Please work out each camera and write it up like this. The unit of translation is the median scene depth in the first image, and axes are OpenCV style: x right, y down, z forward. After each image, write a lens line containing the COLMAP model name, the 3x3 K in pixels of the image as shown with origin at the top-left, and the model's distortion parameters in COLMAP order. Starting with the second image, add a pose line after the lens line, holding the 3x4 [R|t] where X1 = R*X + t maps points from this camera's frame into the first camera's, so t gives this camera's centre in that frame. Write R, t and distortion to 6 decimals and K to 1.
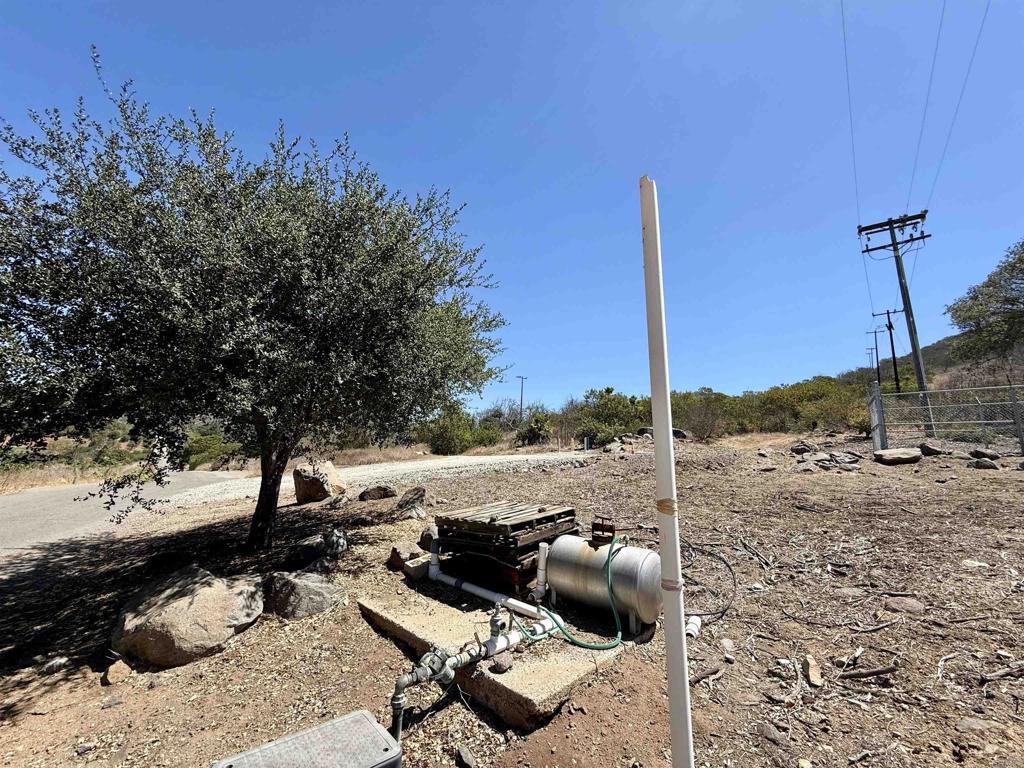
lens RADIAL K [[407.5, 0, 512.0], [0, 407.5, 384.0], [0, 0, 1]] dist [-0.000442, 0.000051]
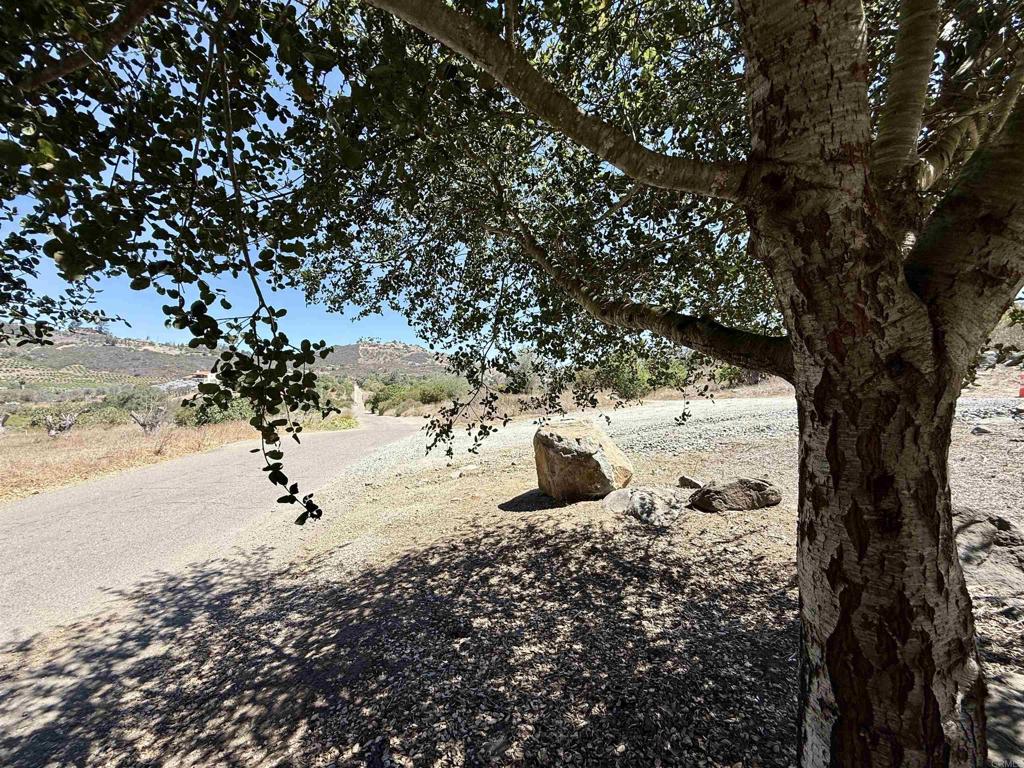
lens RADIAL K [[407.5, 0, 512.0], [0, 407.5, 384.0], [0, 0, 1]] dist [-0.000442, 0.000051]
pose [[0.940751, -0.024275, -0.338229, -0.366588], [0.069697, 0.989980, 0.122805, 0.074408], [0.331859, -0.139103, 0.933016, 0.482262]]
